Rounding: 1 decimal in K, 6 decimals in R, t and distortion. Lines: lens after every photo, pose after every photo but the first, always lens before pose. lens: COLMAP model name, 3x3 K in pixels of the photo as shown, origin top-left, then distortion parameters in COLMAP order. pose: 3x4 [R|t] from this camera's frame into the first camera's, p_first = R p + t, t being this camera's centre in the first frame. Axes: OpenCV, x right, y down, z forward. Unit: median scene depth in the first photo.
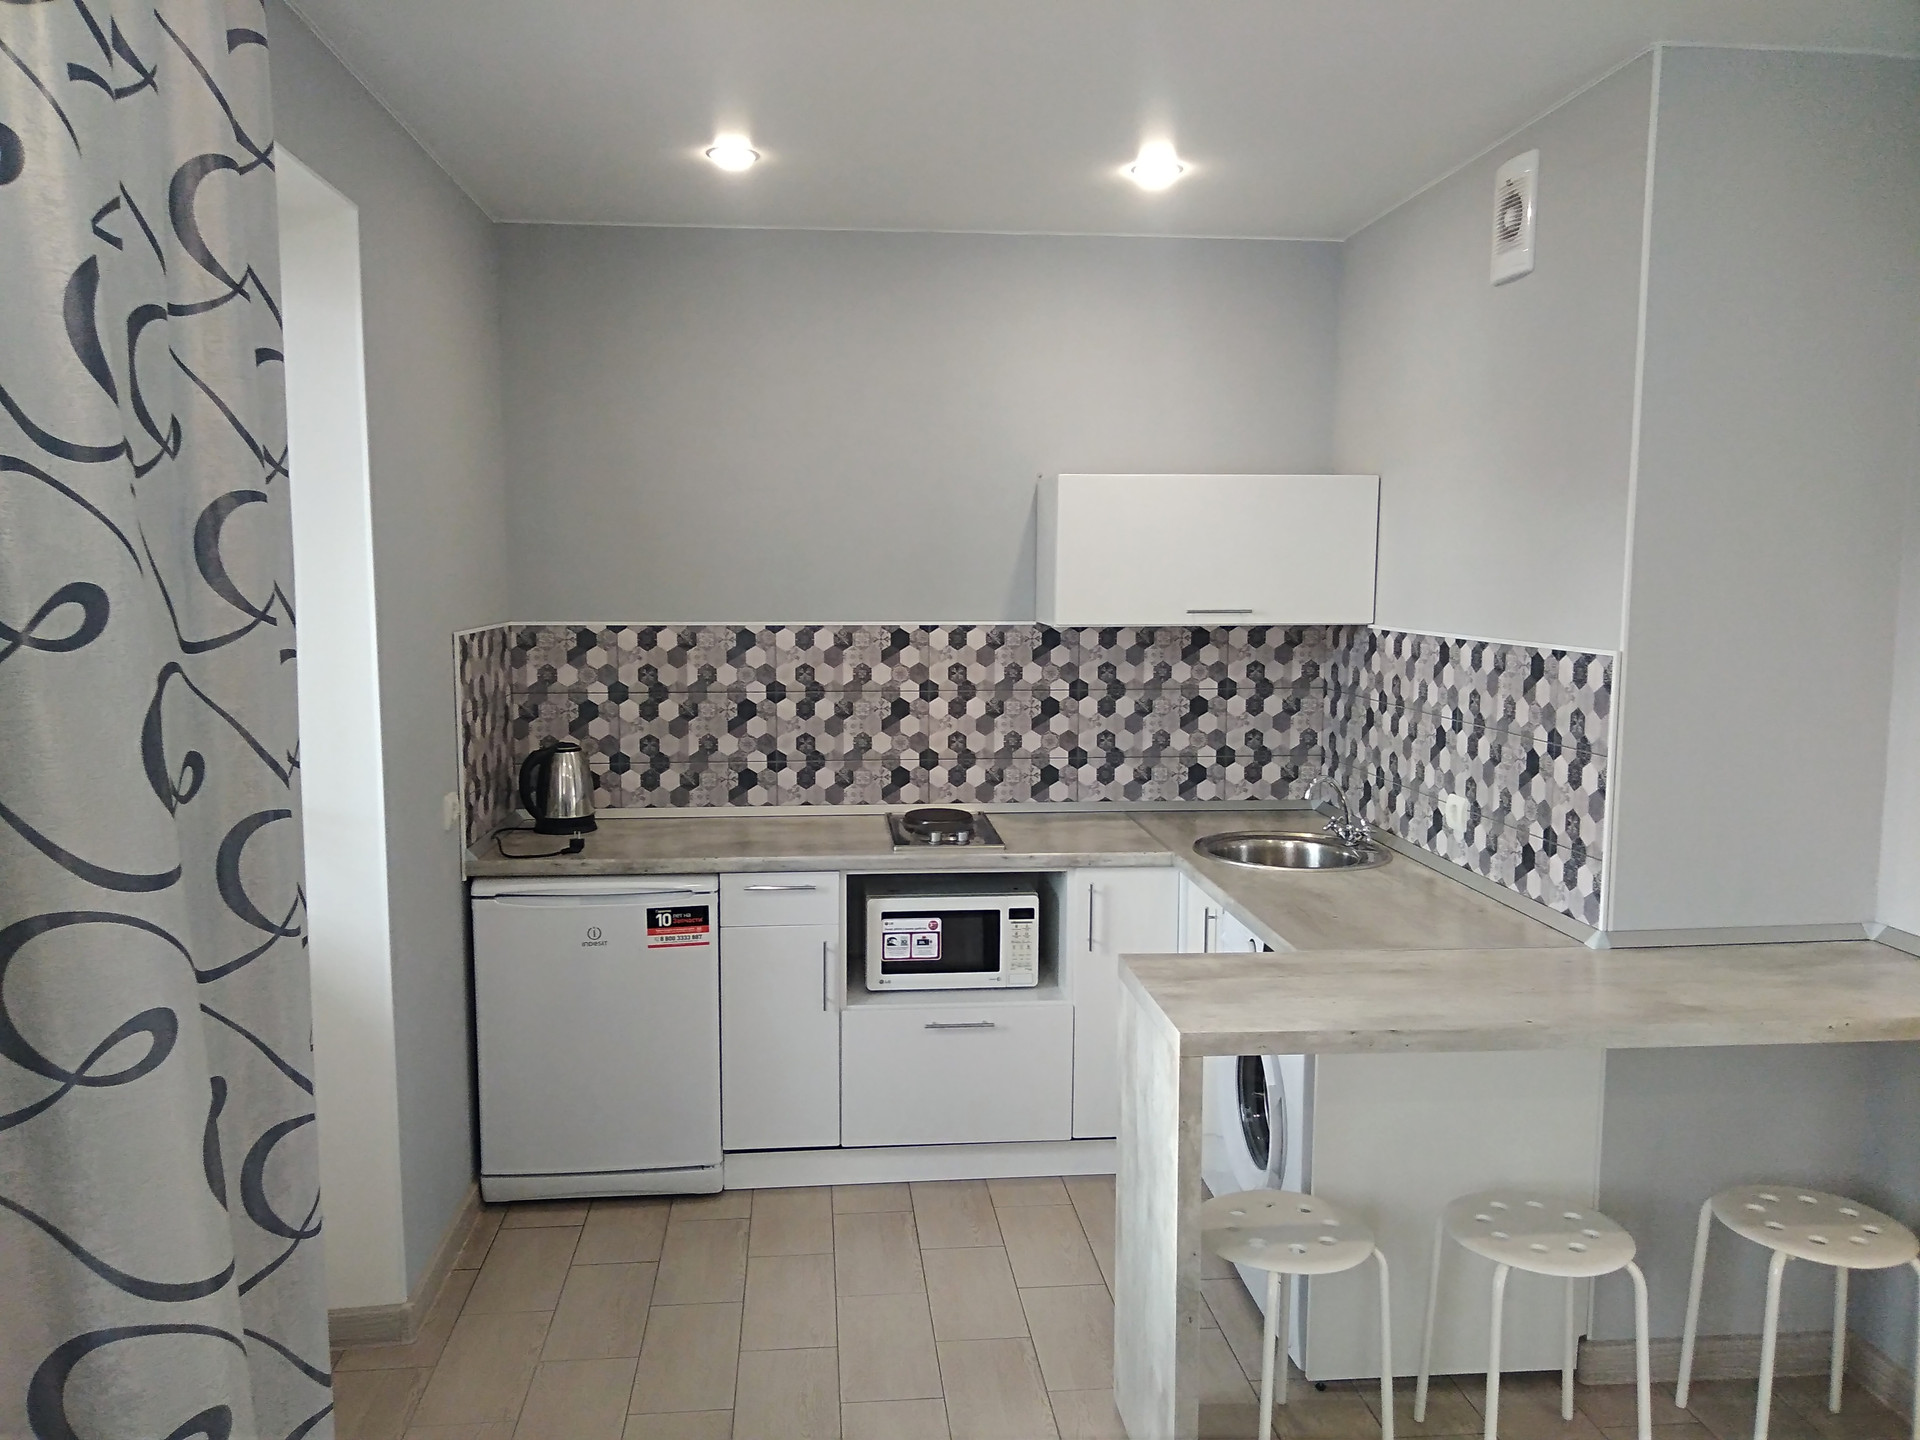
lens RADIAL K [[1435.8, 0, 966.5], [0, 1435.8, 693.7], [0, 0, 1]] dist [0.014705, -0.015085]
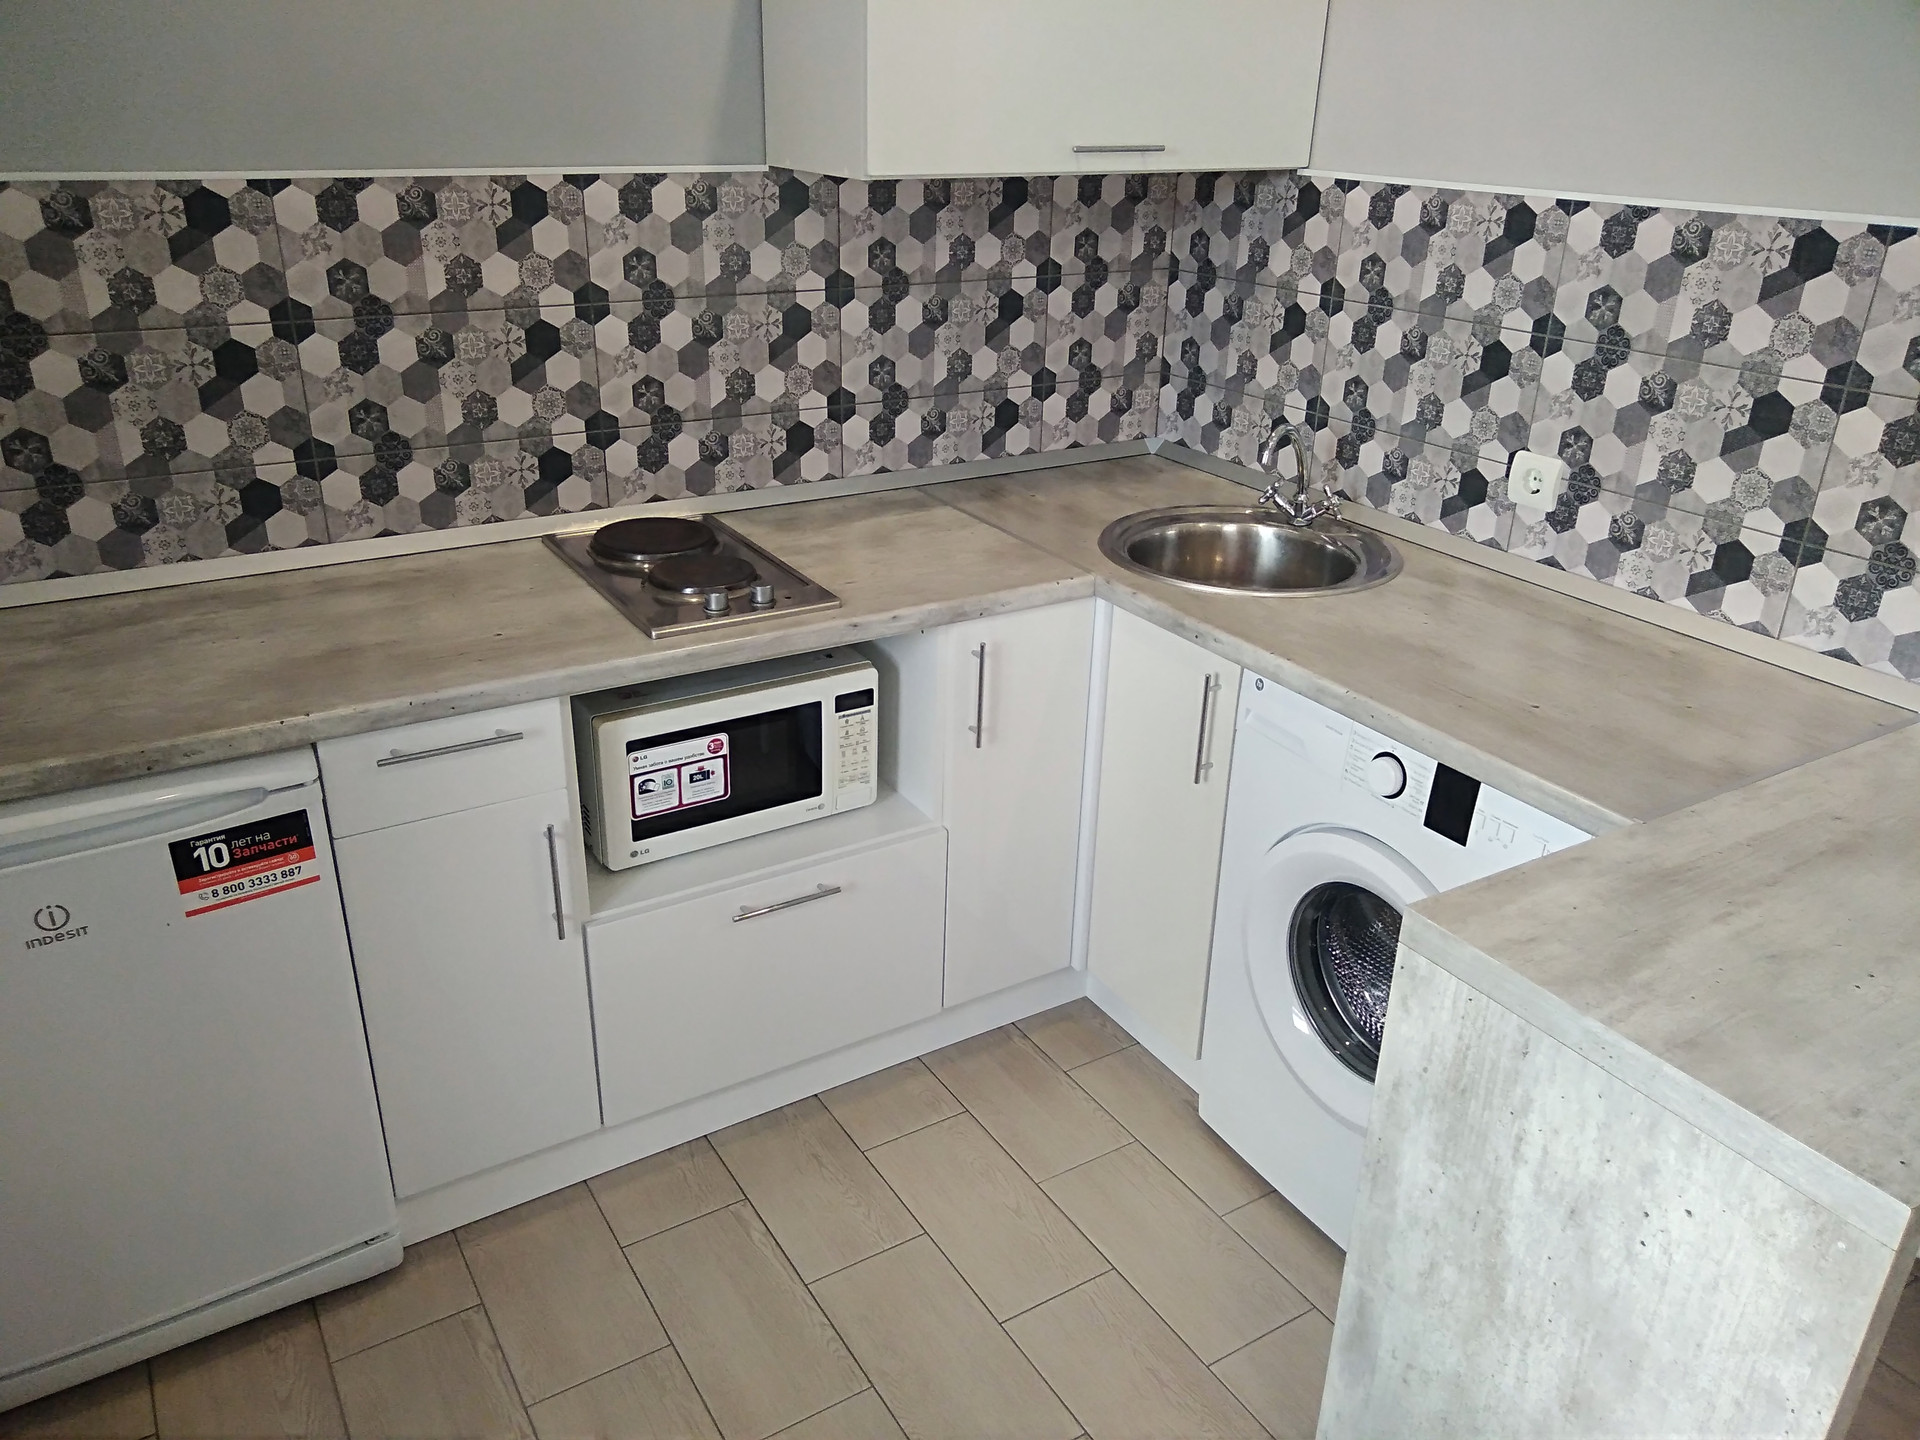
lens RADIAL K [[1435.8, 0, 963.1], [0, 1435.8, 729.7], [0, 0, 1]] dist [0.014705, -0.015085]
pose [[0.900194, -0.165209, 0.402934, -0.162415], [0.021107, 0.940711, 0.338550, -0.035176], [-0.434976, -0.296256, 0.850310, 0.473873]]
